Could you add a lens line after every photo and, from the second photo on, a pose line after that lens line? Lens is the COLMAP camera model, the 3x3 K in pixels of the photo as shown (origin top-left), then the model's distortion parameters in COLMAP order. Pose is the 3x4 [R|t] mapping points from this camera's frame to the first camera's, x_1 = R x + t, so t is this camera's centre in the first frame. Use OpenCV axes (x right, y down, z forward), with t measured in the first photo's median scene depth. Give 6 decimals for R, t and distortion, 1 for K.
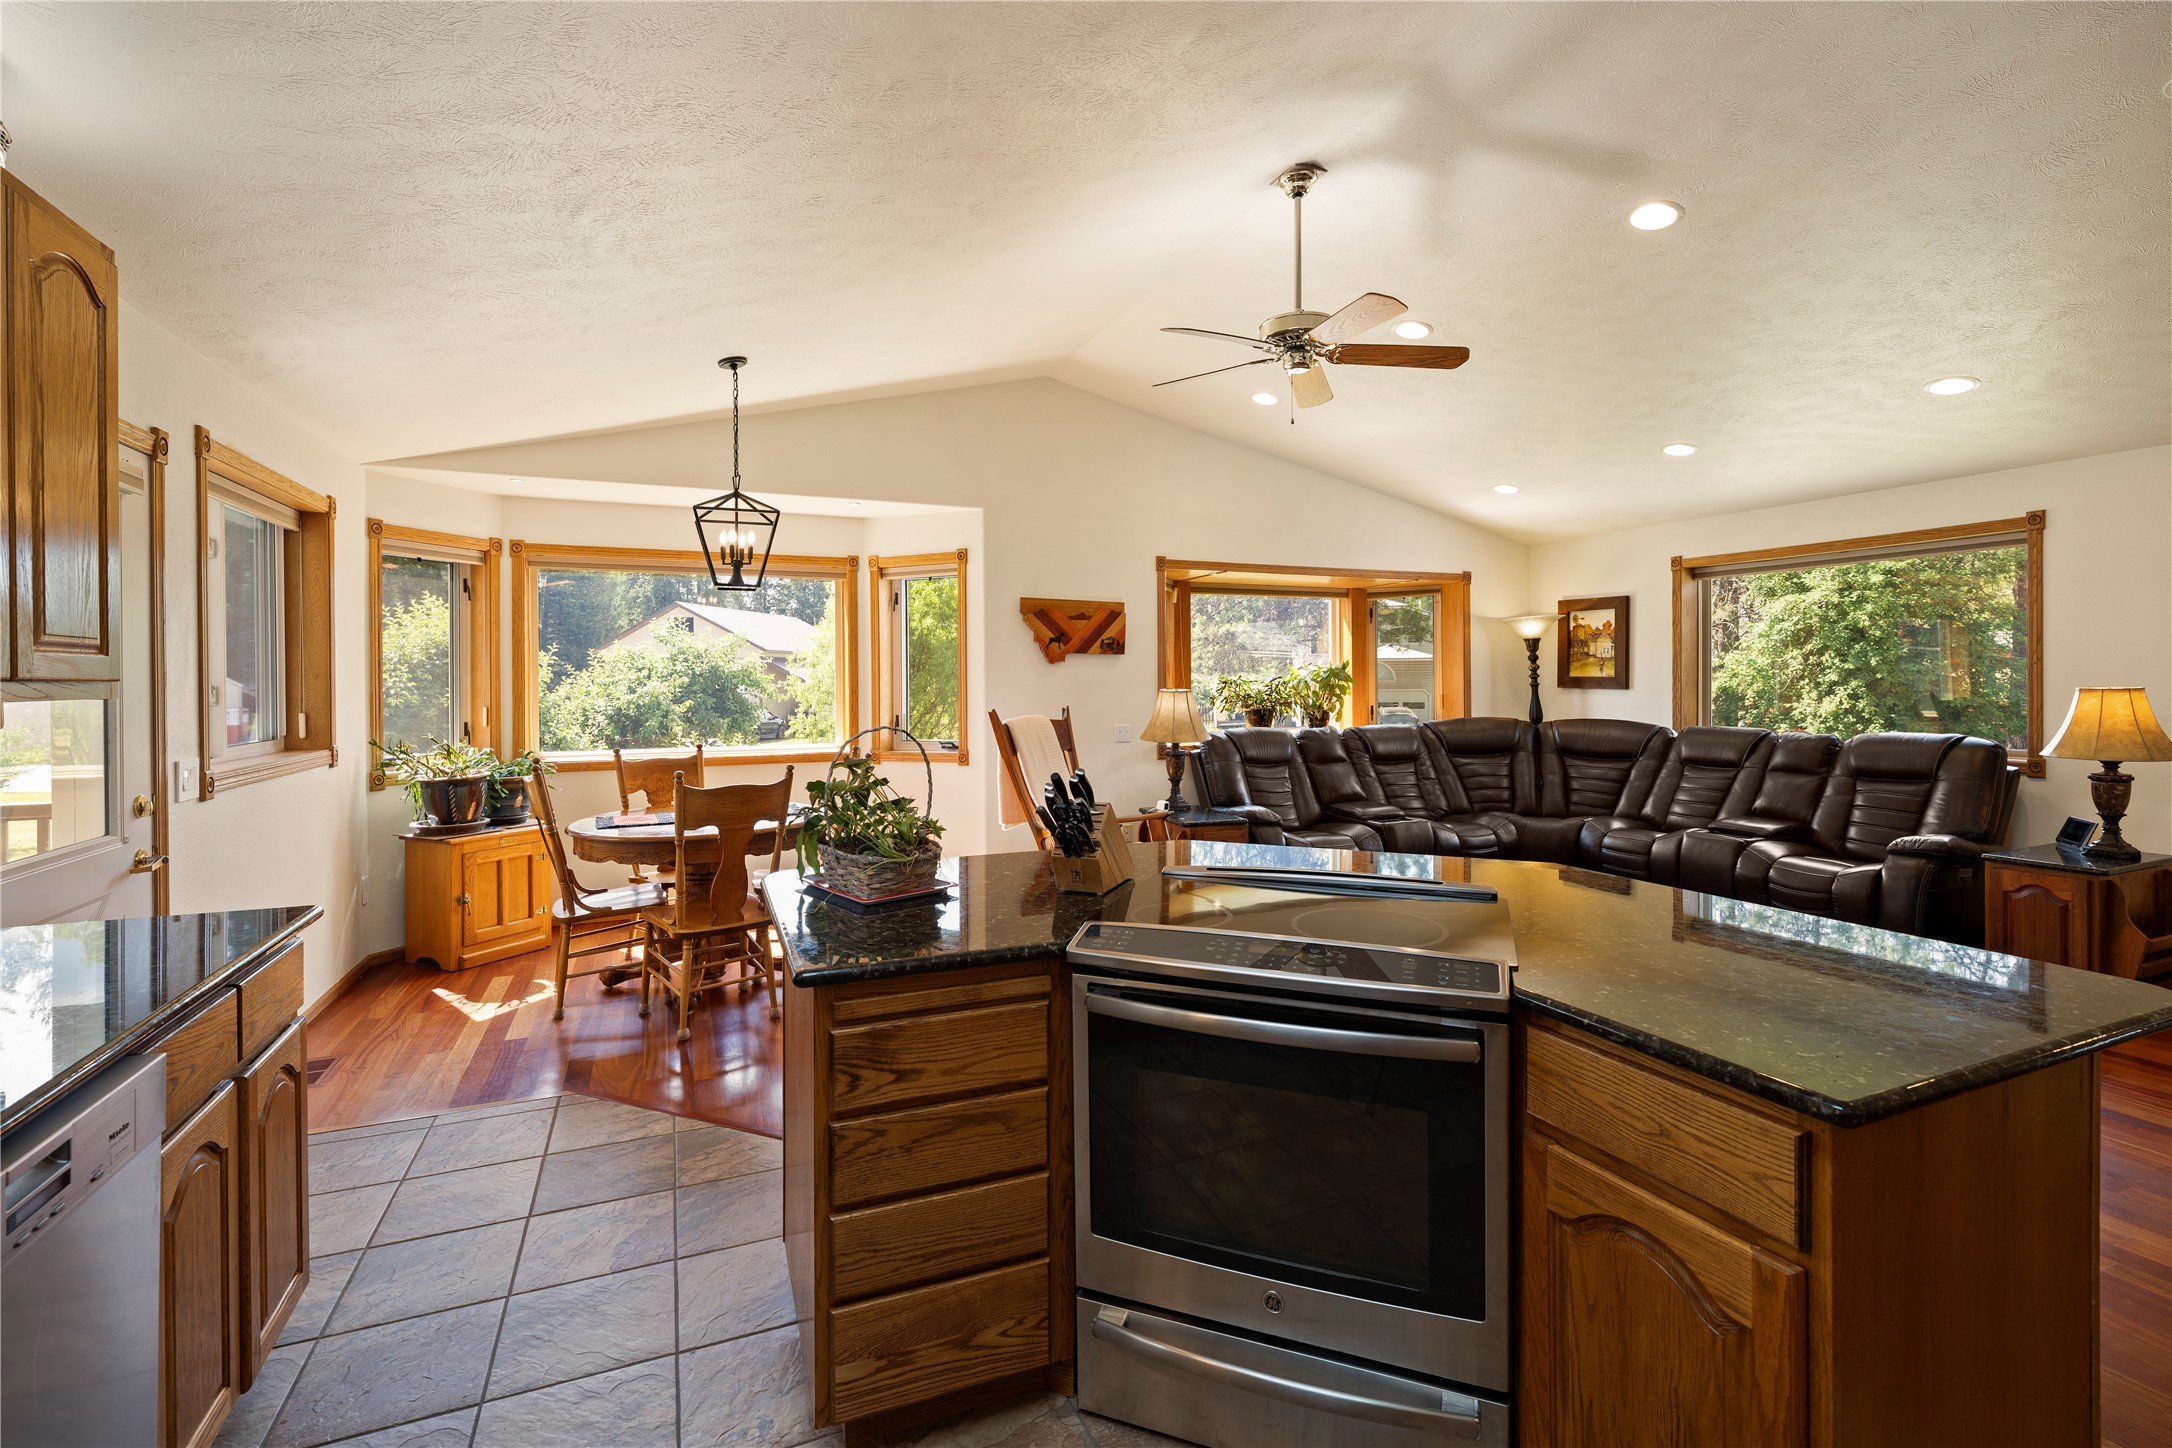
lens RADIAL K [[984.3, 0, 1100.8], [0, 984.3, 674.1], [0, 0, 1]] dist [-0.000244, -0.000702]
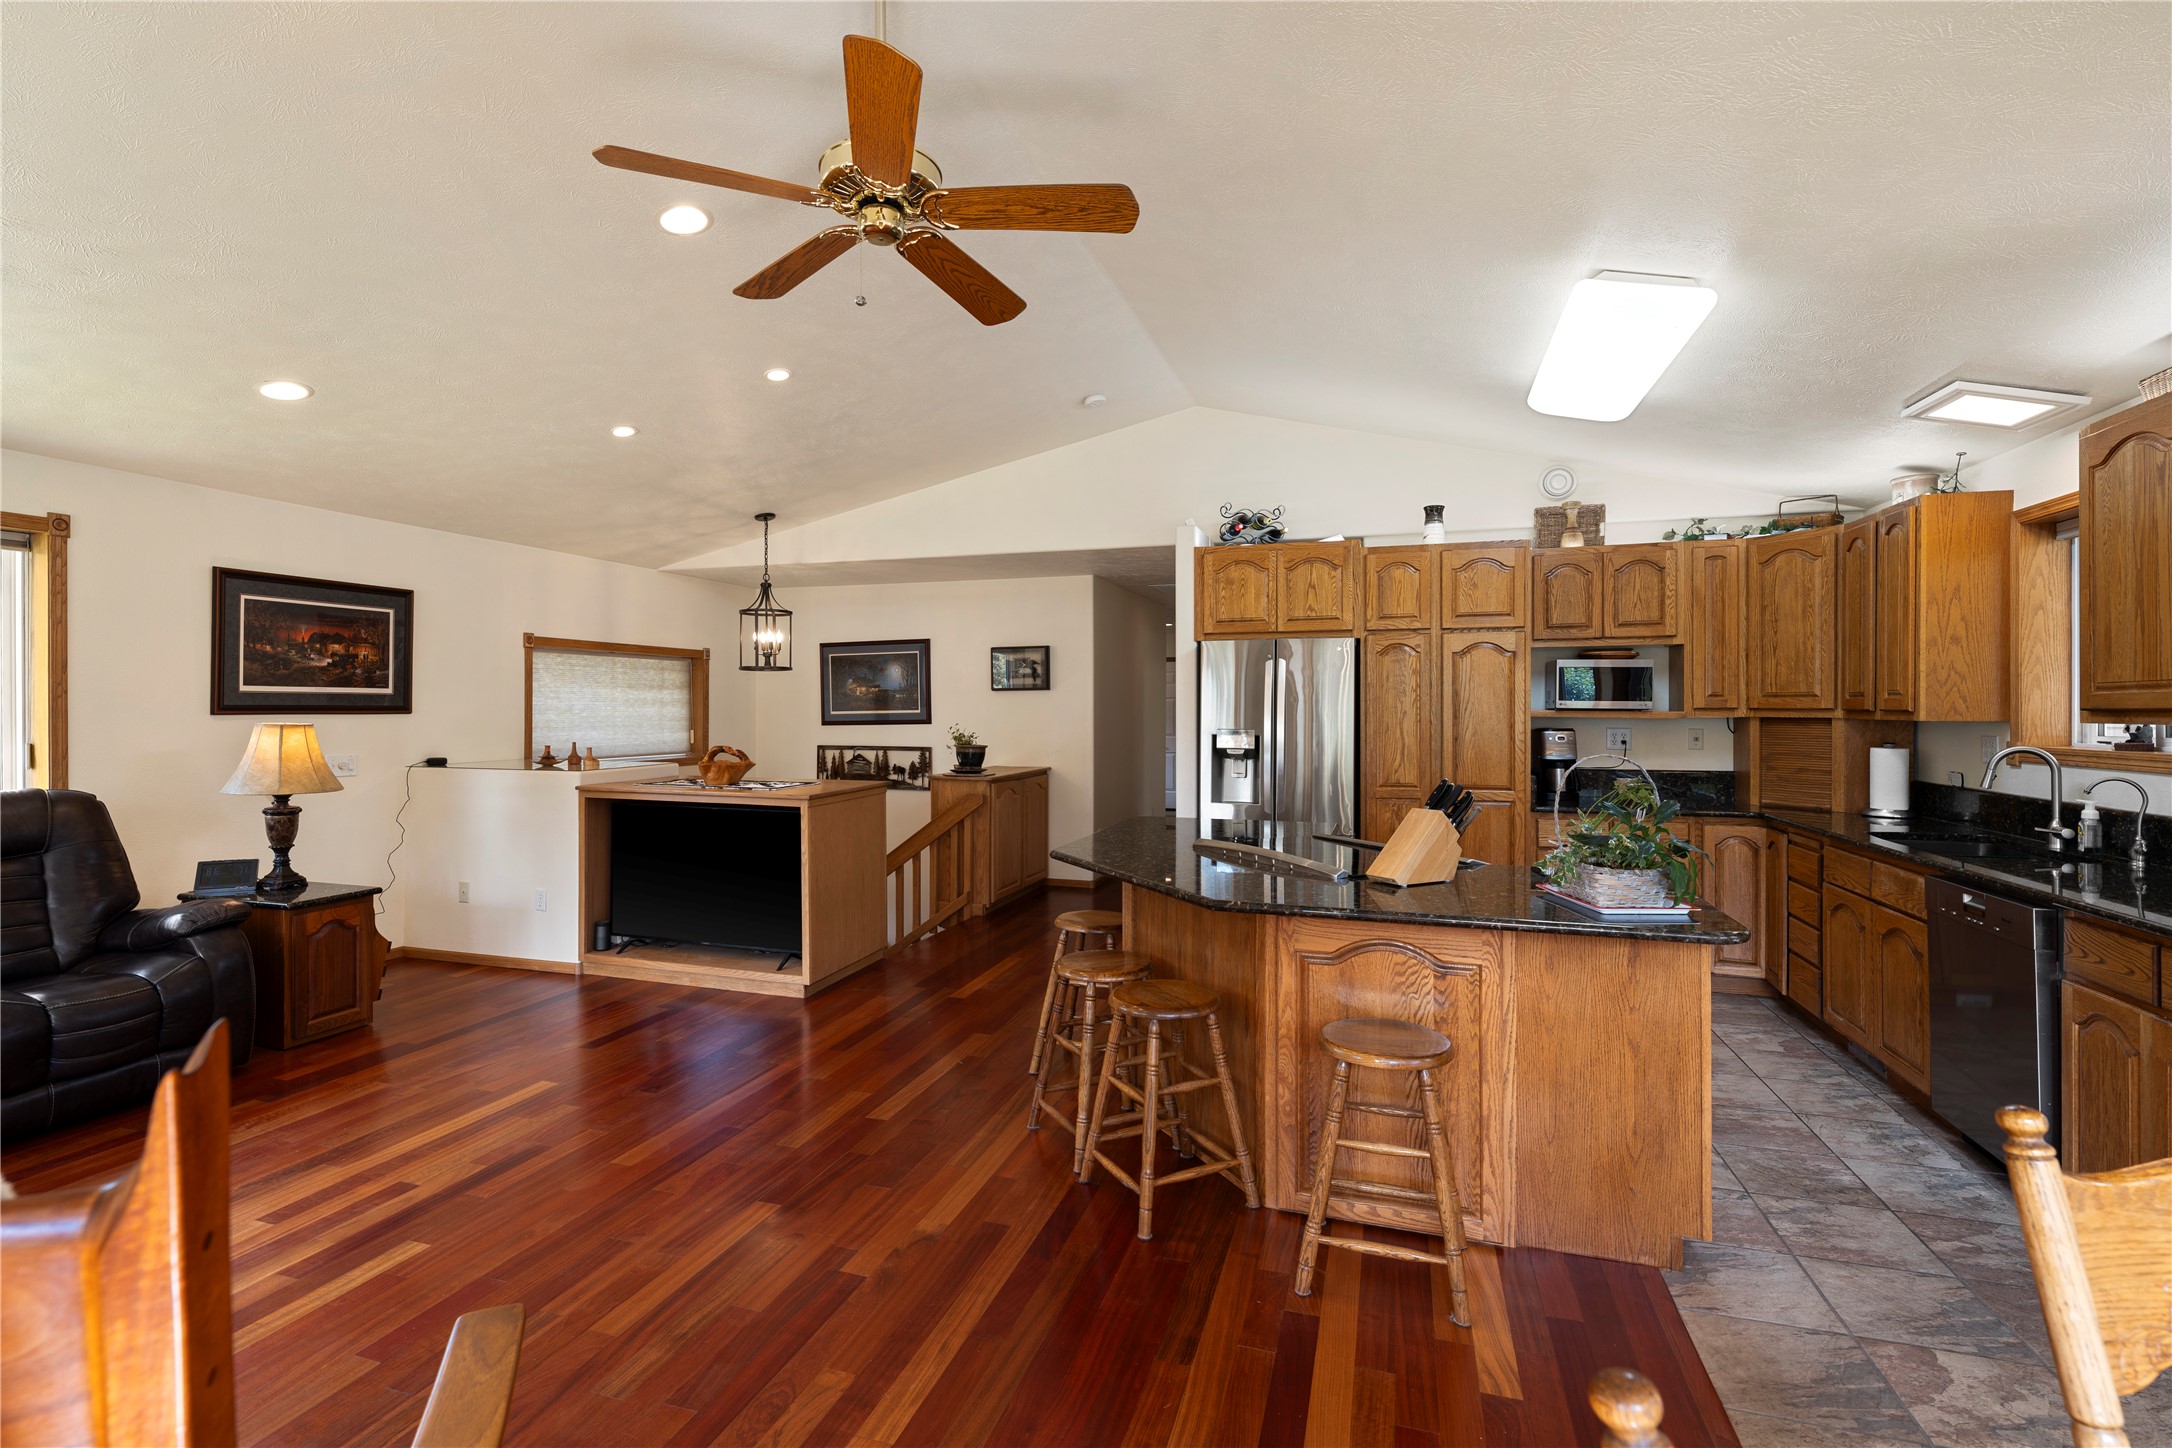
lens RADIAL K [[984.3, 0, 1085.8], [0, 984.3, 708.7], [0, 0, 1]] dist [-0.000244, -0.000702]
pose [[-0.756435, 0.005458, 0.654046, -0.196112], [-0.000634, 0.999959, -0.009078, 0.004799], [-0.654068, -0.007281, -0.756400, 0.841495]]
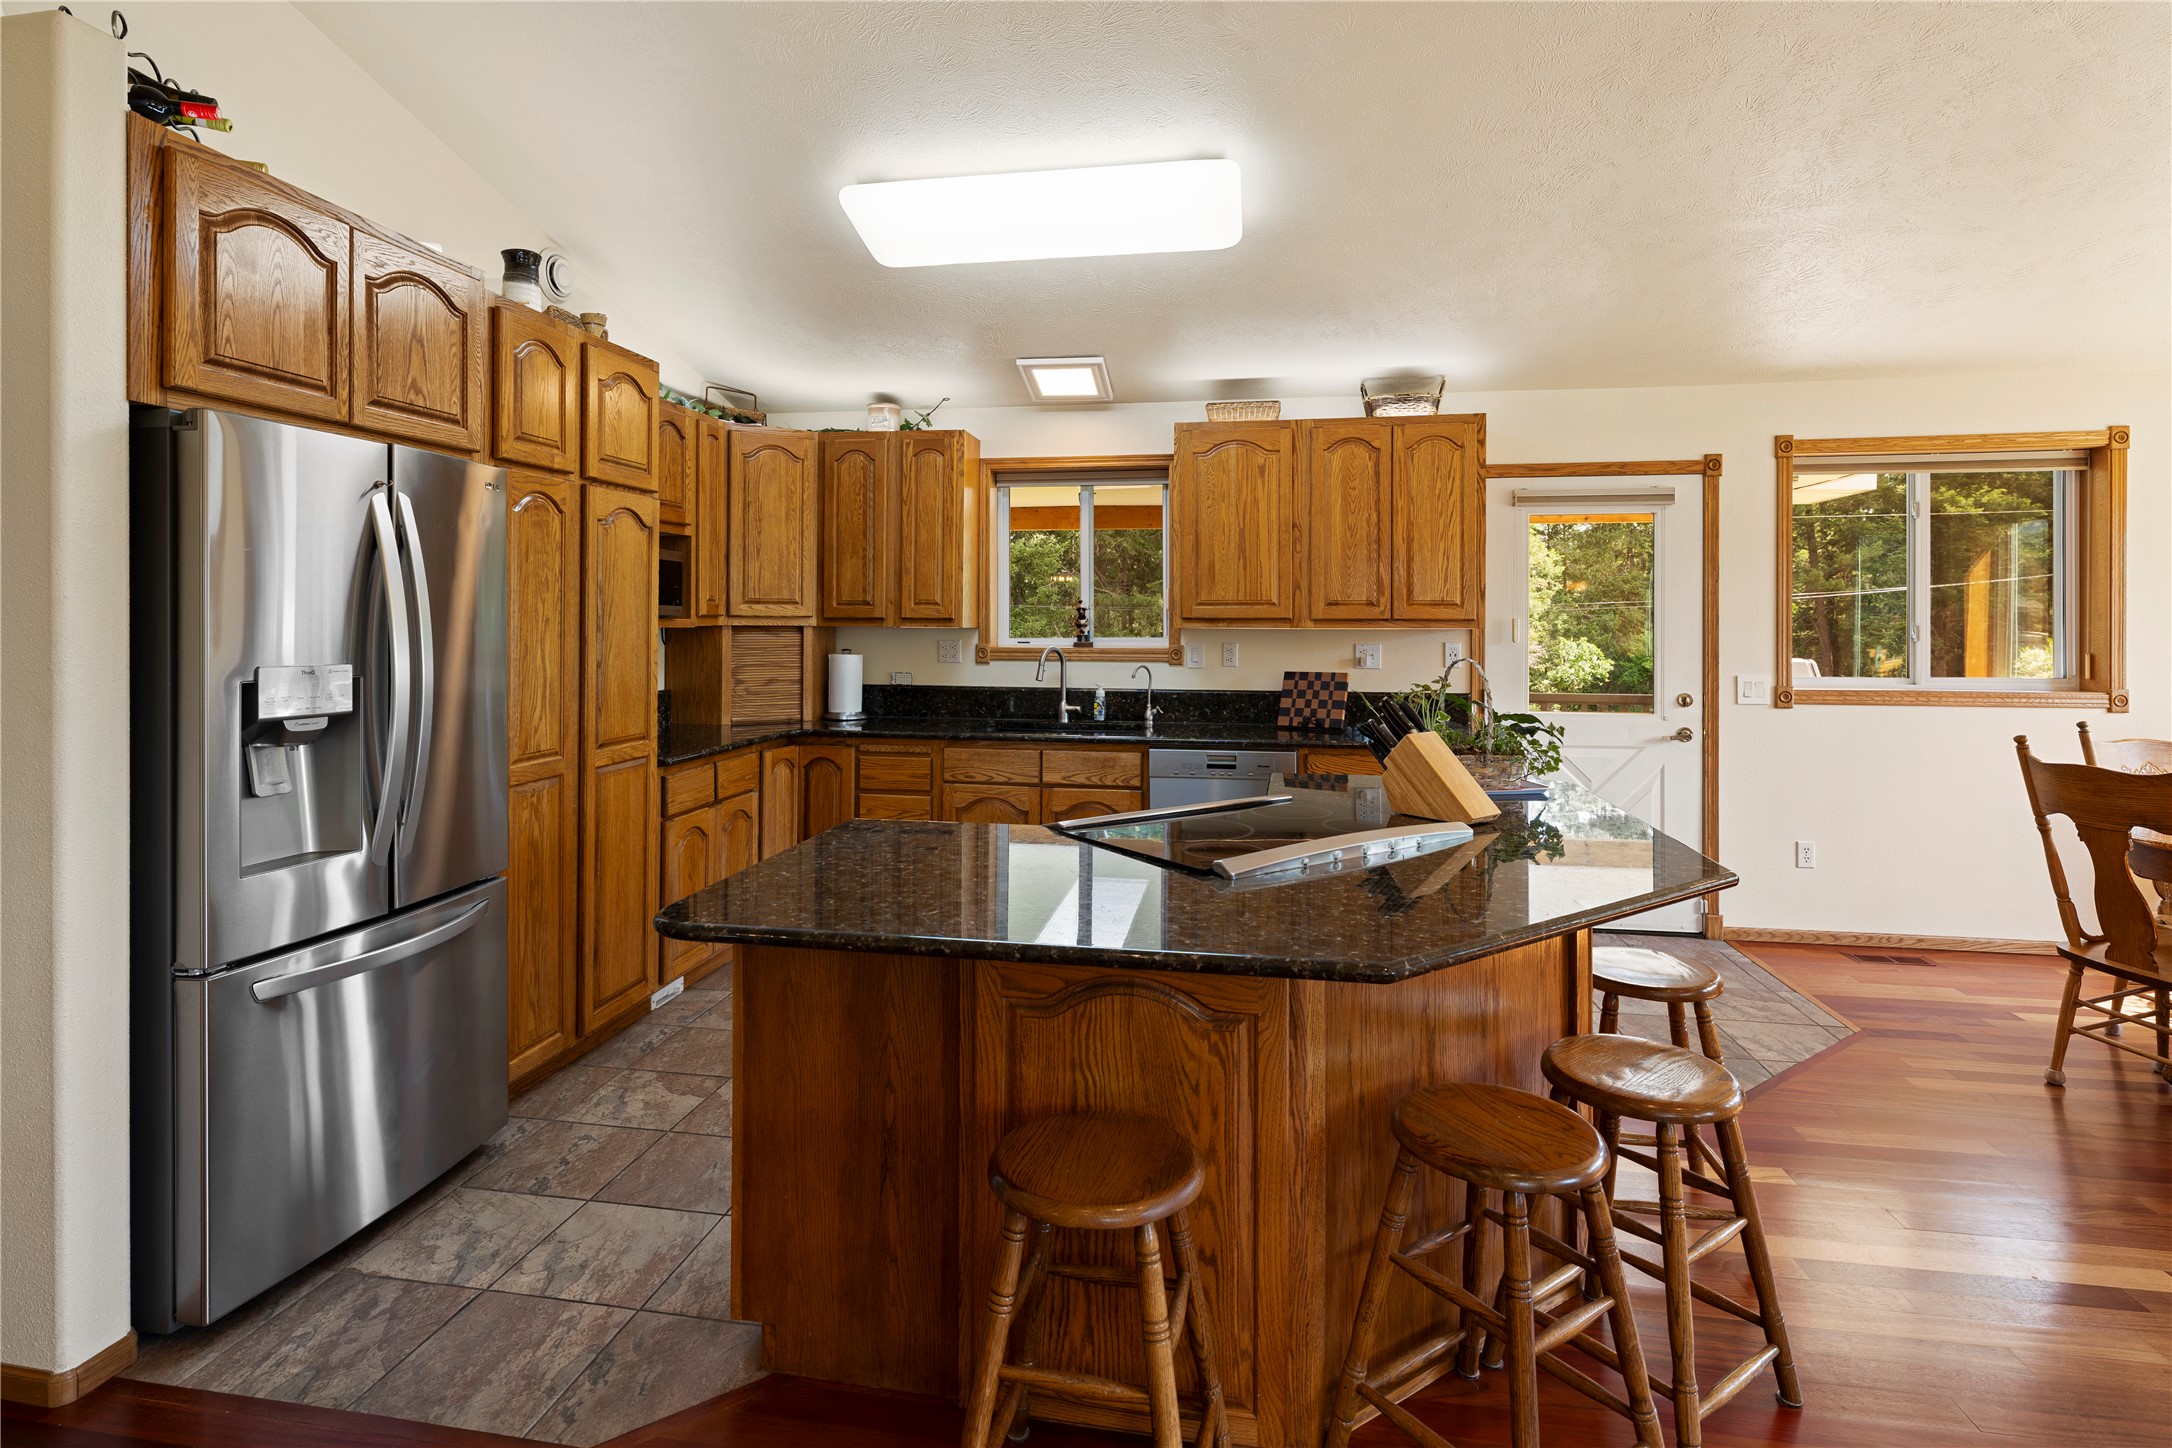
lens RADIAL K [[1058.7, 0, 1080.1], [0, 1058.7, 621.4], [0, 0, 1]] dist [-0.002639, 0.000269]
pose [[-0.546539, 0.003264, -0.837427, 0.431051], [0.005044, 0.999987, 0.000605, 0.001724], [0.837418, -0.003893, -0.546549, 0.499876]]
